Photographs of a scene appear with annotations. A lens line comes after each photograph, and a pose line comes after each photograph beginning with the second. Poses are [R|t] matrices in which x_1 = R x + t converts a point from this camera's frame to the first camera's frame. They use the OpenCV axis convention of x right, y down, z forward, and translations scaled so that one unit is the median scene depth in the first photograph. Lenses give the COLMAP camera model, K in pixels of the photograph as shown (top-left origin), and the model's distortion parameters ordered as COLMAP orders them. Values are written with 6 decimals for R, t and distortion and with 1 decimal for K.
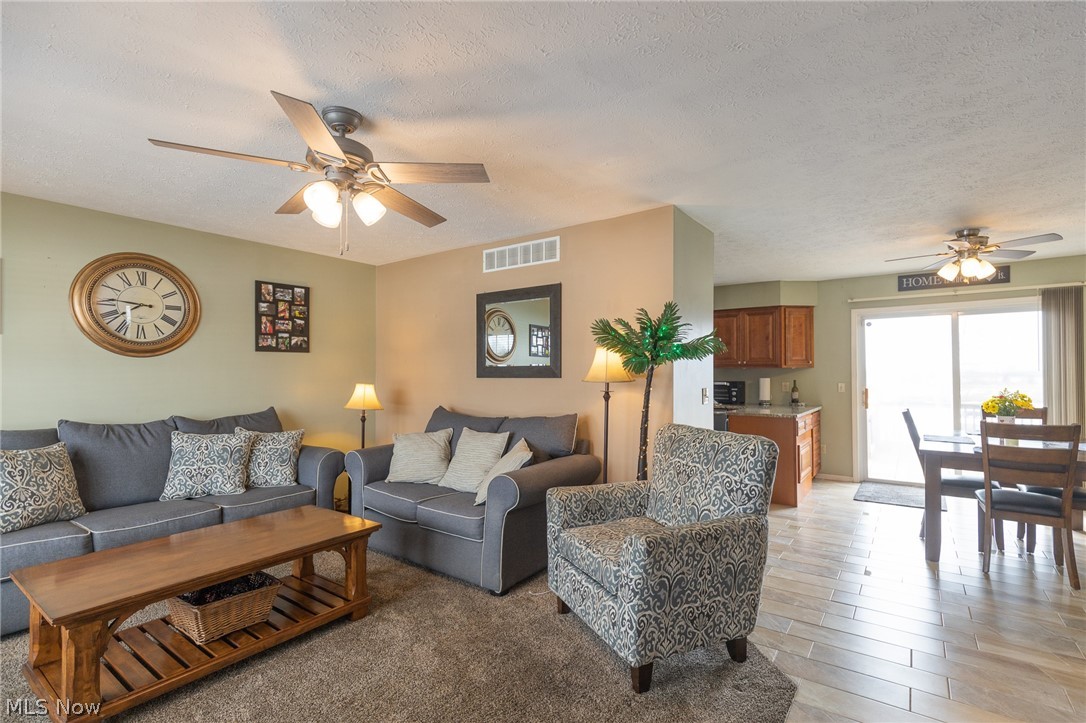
lens RADIAL K [[492.4, 0, 553.3], [0, 492.4, 367.0], [0, 0, 1]] dist [0.012168, -0.001010]
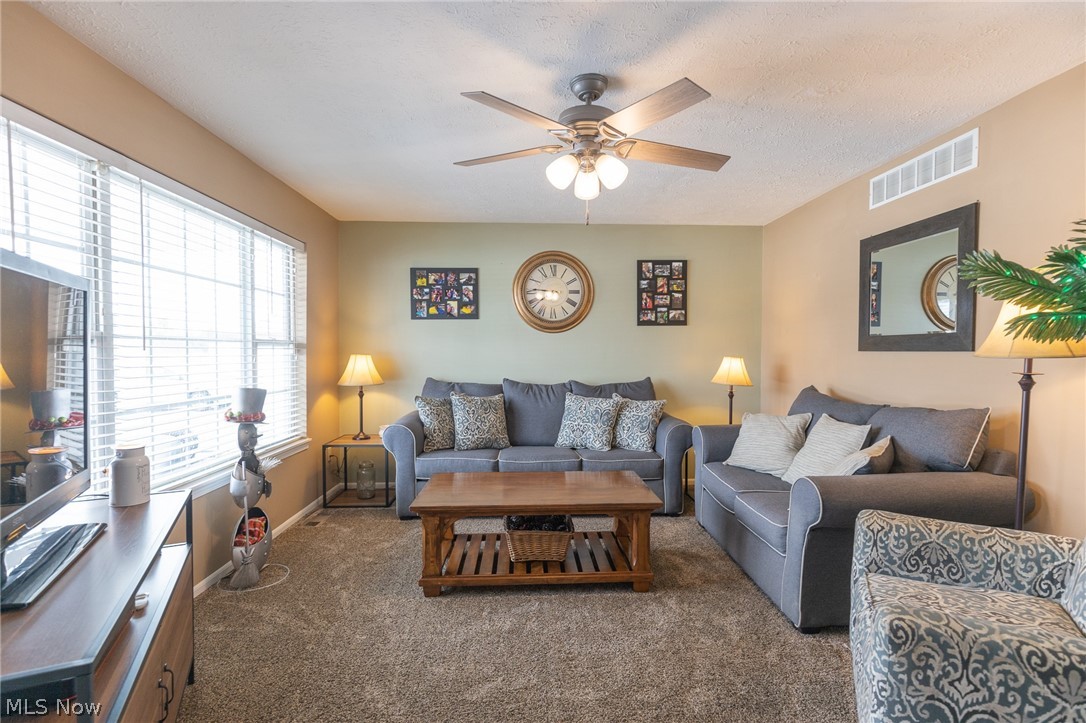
lens RADIAL K [[521.8, 0, 565.8], [0, 521.8, 363.8], [0, 0, 1]] dist [0.002984, -0.002018]
pose [[0.635728, 0.023915, -0.771542, 0.230682], [0.007827, 0.999269, 0.037423, 0.009800], [0.771873, -0.029830, 0.635076, 0.175951]]
